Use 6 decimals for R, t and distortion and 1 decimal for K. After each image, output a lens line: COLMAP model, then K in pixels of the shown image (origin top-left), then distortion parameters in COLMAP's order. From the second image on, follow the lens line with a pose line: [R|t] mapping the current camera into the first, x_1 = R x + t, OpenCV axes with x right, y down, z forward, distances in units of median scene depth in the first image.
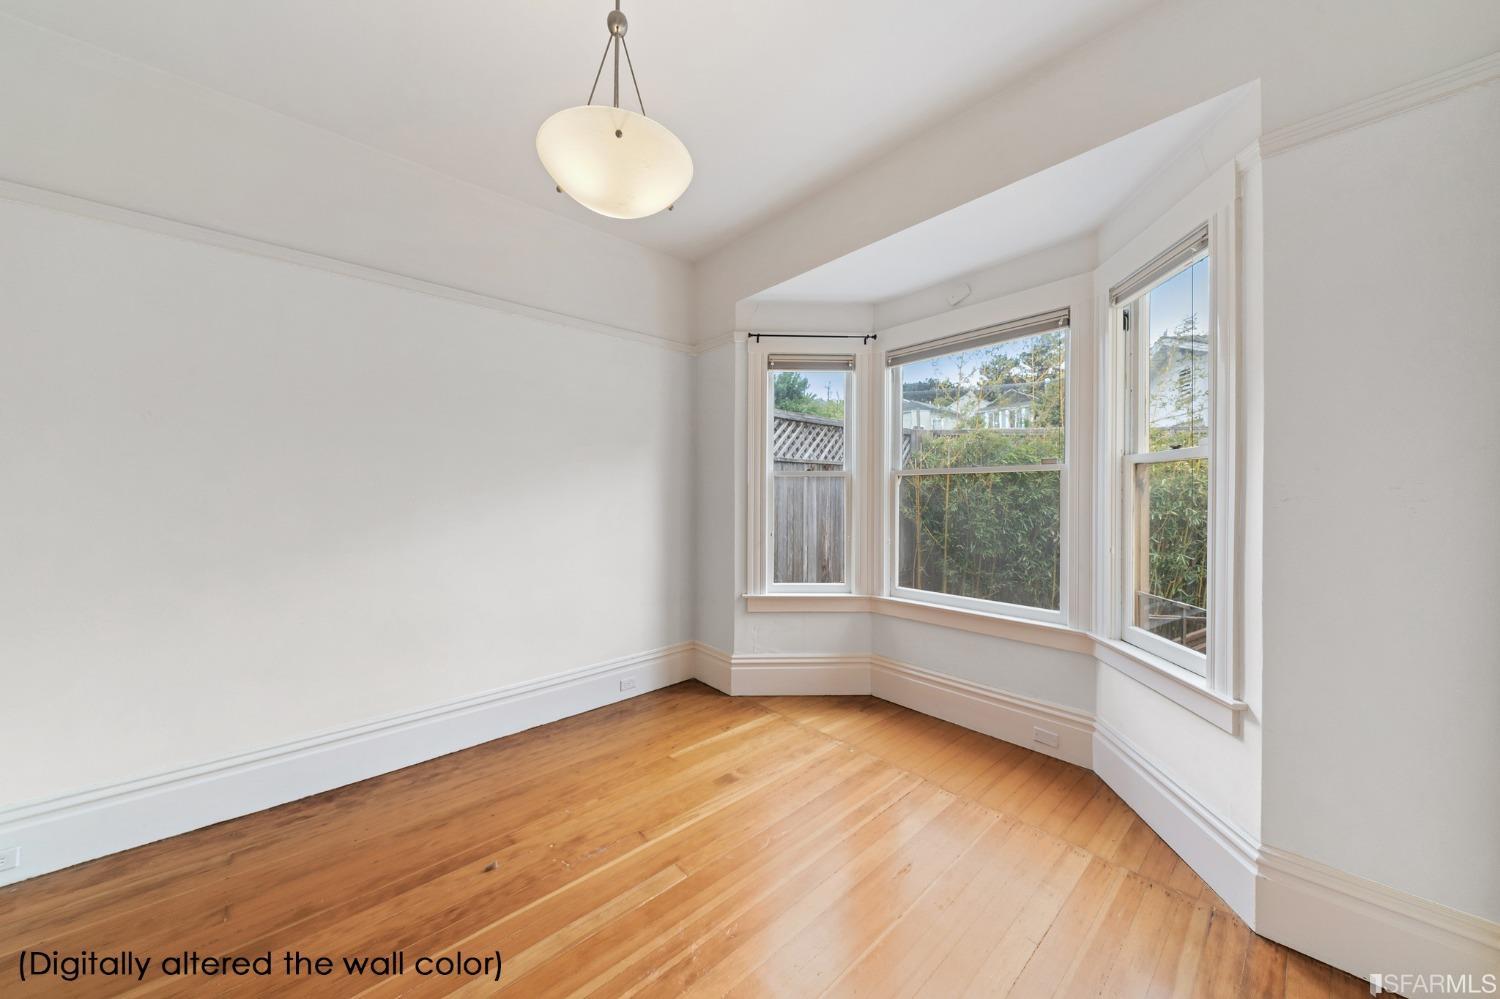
lens RADIAL K [[517.2, 0, 749.7], [0, 517.2, 496.3], [0, 0, 1]] dist [0.000624, -0.000009]
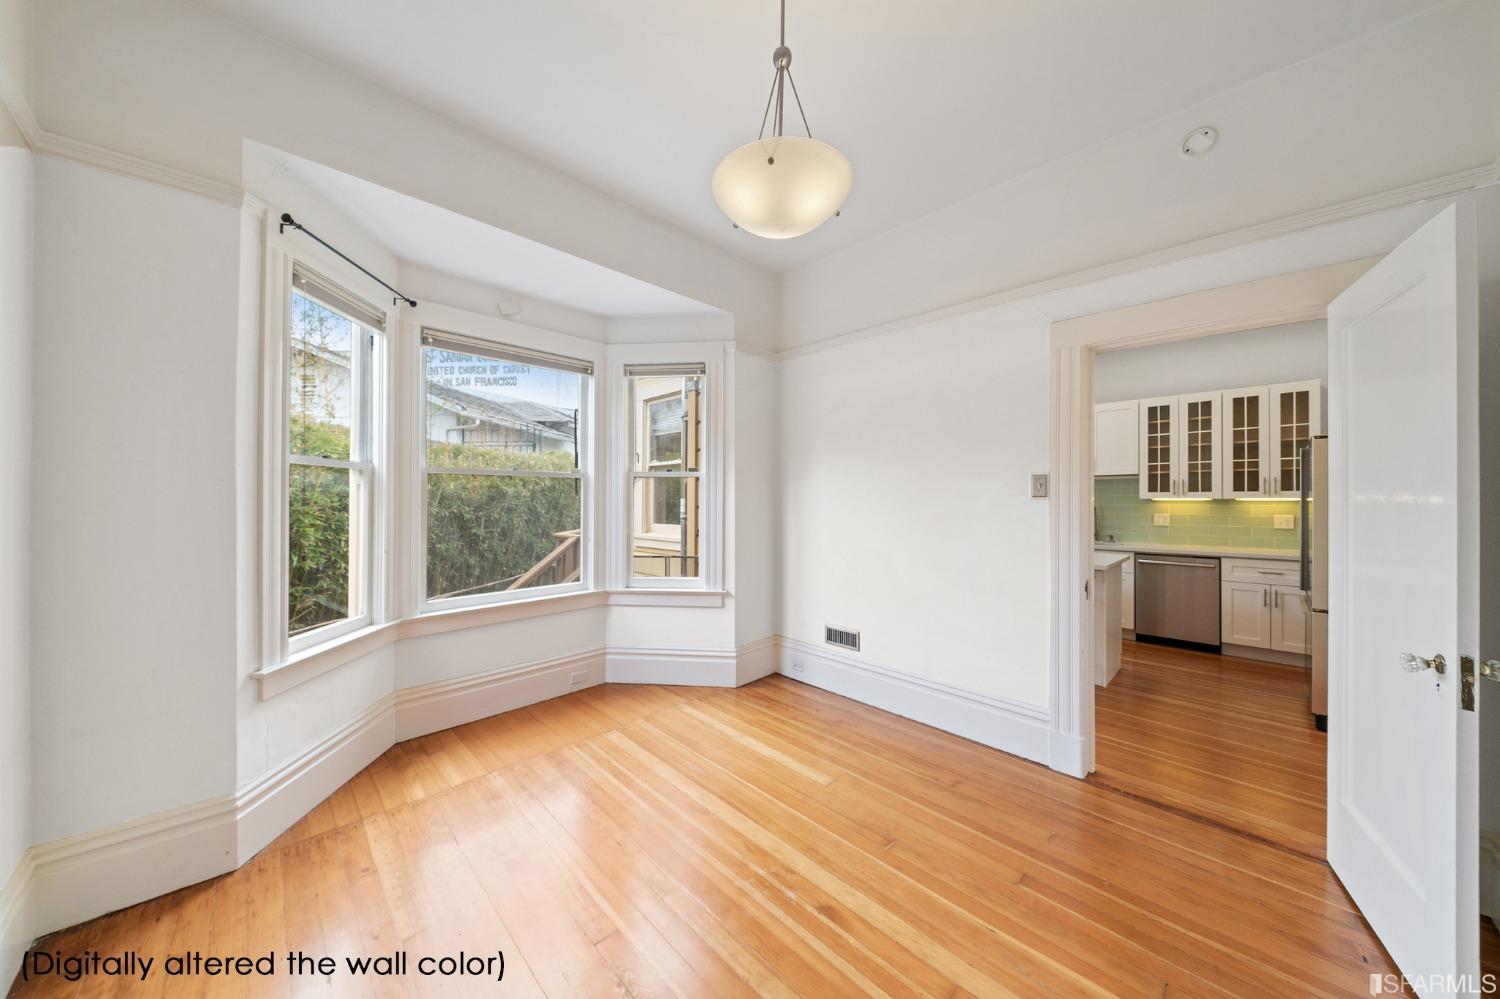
lens RADIAL K [[490.8, 0, 750.0], [0, 490.8, 499.5], [0, 0, 1]] dist [0.000150, -0.004089]
pose [[-0.057954, -0.002237, 0.998317, -0.654650], [0.002607, 0.999994, 0.002392, 0.005905], [-0.998316, 0.002741, -0.057948, 0.579827]]
